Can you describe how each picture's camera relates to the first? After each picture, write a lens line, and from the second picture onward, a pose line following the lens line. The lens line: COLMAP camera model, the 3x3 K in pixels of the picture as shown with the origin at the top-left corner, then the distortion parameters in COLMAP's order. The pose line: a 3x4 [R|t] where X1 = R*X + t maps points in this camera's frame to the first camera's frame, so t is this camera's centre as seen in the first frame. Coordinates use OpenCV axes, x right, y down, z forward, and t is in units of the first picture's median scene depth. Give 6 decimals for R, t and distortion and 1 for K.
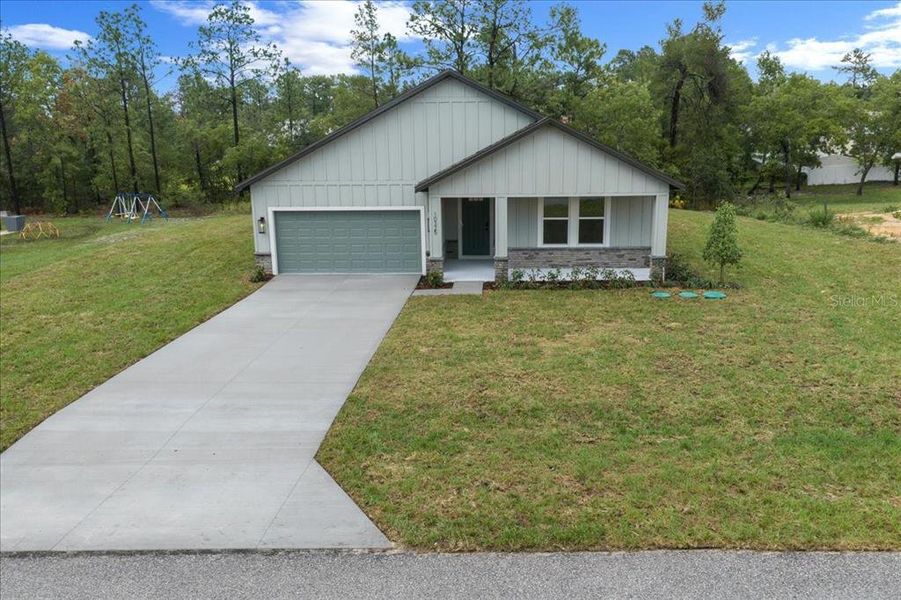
lens RADIAL K [[746.4, 0, 450.5], [0, 746.4, 300.0], [0, 0, 1]] dist [0.015863, -0.002829]
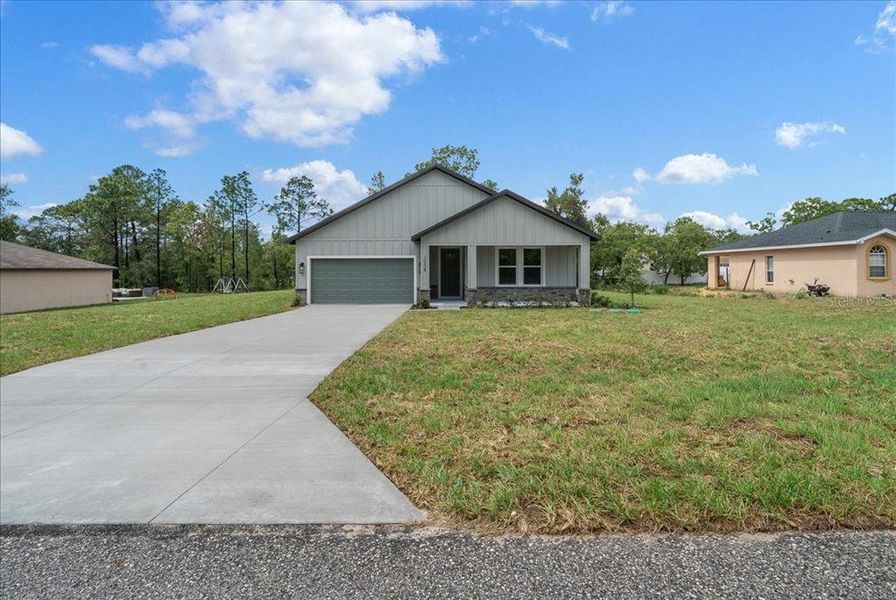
lens RADIAL K [[412.9, 0, 428.8], [0, 412.9, 266.6], [0, 0, 1]] dist [0.000160, -0.000317]
pose [[0.999709, 0.012142, 0.020842, -0.027213], [-0.007009, 0.973010, -0.230657, 0.075864], [-0.023080, 0.230444, 0.972812, 0.229547]]
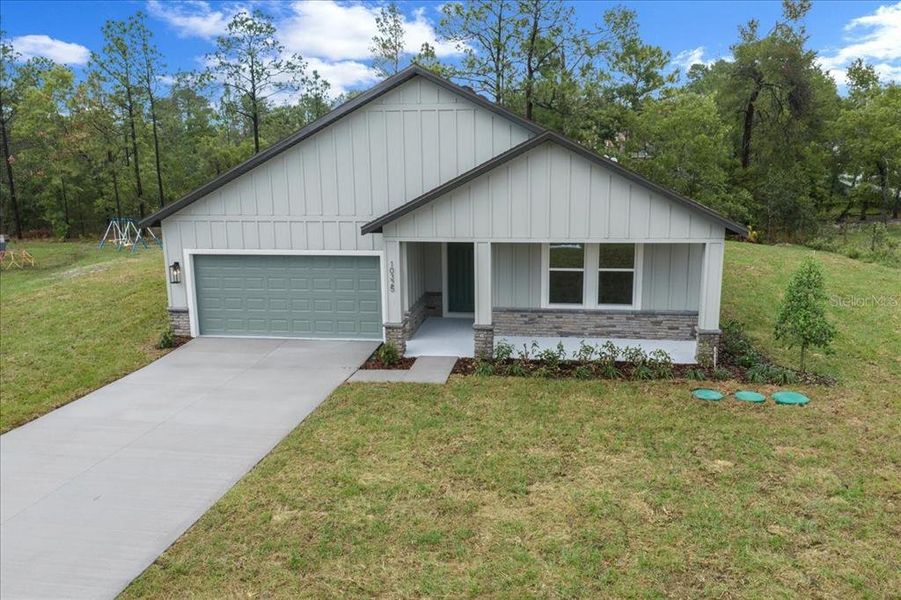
lens RADIAL K [[746.4, 0, 450.5], [0, 746.4, 300.0], [0, 0, 1]] dist [0.015863, -0.002829]
pose [[0.995646, 0.019622, -0.091131, 0.095568], [-0.021758, 0.999510, -0.022505, -0.060618], [0.090645, 0.024390, 0.995585, 0.266153]]
